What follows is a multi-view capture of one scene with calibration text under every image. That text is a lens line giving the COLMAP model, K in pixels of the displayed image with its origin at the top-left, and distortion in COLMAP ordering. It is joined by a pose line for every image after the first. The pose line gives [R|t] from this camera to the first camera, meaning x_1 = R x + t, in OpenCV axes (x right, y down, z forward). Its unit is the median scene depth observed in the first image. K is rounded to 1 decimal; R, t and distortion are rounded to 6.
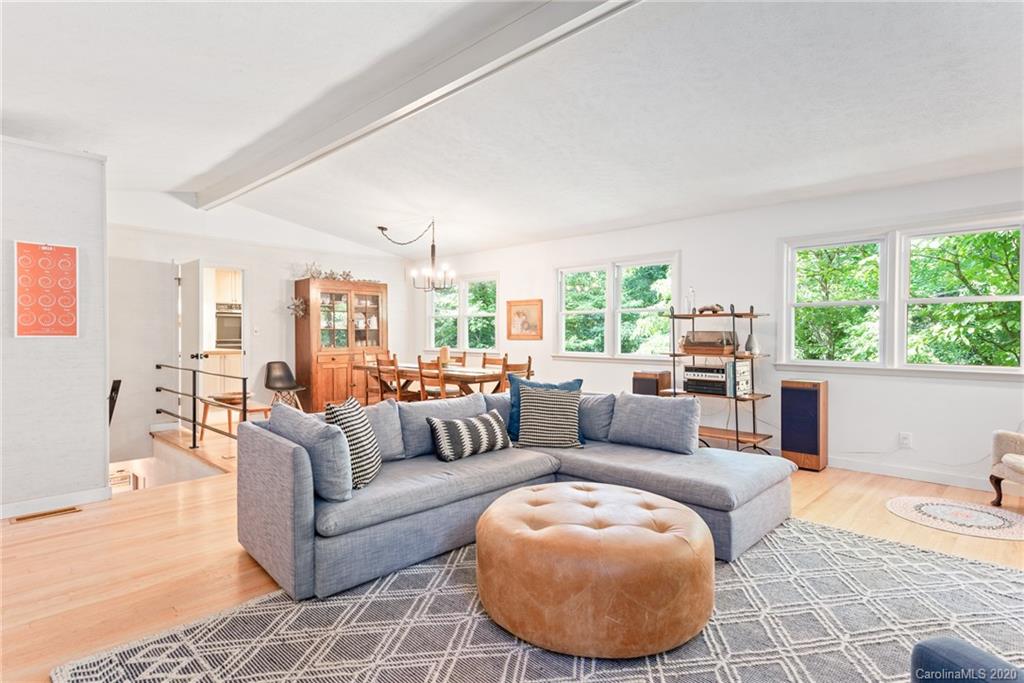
lens RADIAL K [[542.9, 0, 513.0], [0, 542.9, 339.5], [0, 0, 1]] dist [0.026368, -0.003446]
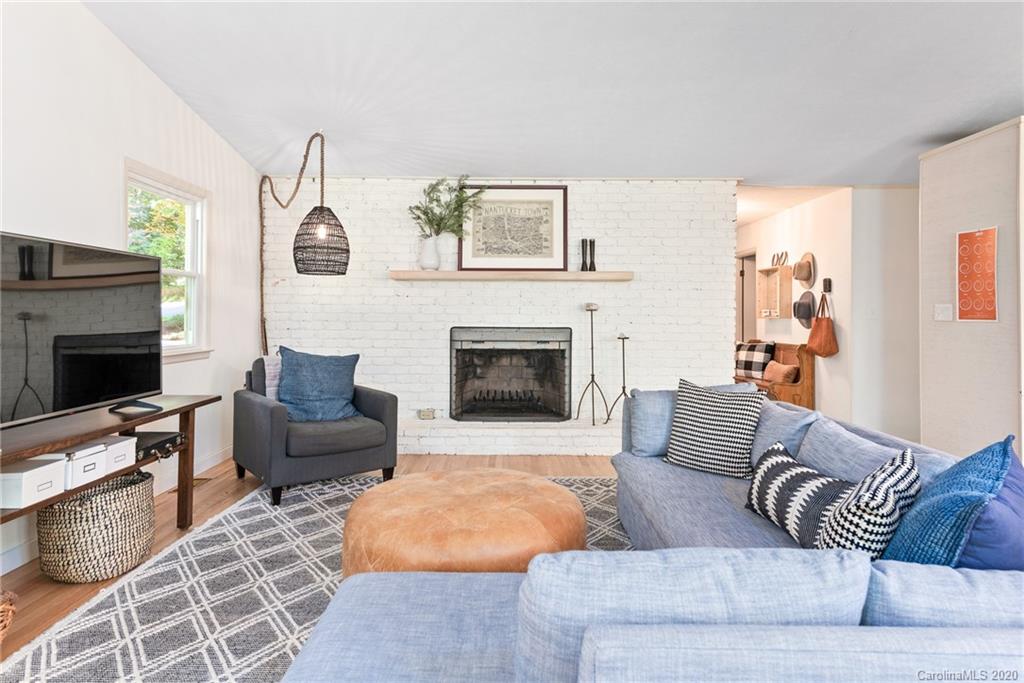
lens RADIAL K [[596.7, 0, 516.5], [0, 596.7, 310.0], [0, 0, 1]] dist [0.039352, -0.001413]
pose [[-0.713733, -0.012393, -0.700308, 0.274404], [-0.015410, 0.999879, -0.001989, -0.004925], [0.700248, 0.009372, -0.713838, 0.603734]]
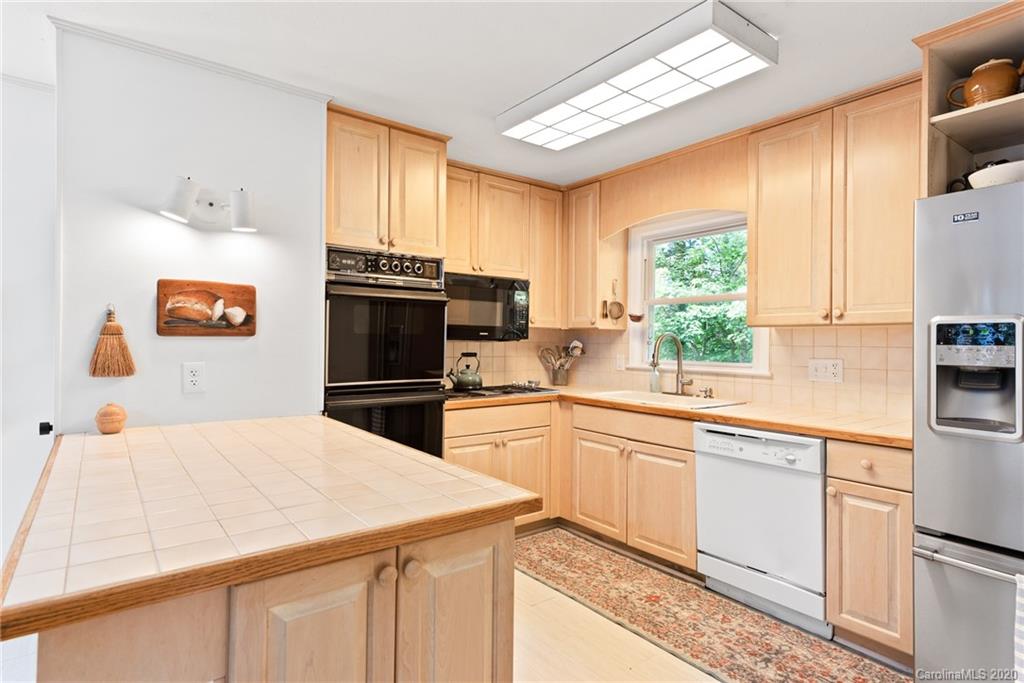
lens RADIAL K [[542.9, 0, 508.0], [0, 542.9, 335.7], [0, 0, 1]] dist [0.026368, -0.003446]
pose [[0.988411, 0.007172, -0.151633, -0.543541], [-0.010140, 0.999772, -0.018810, -0.024657], [0.151463, 0.020129, 0.988258, 0.983528]]
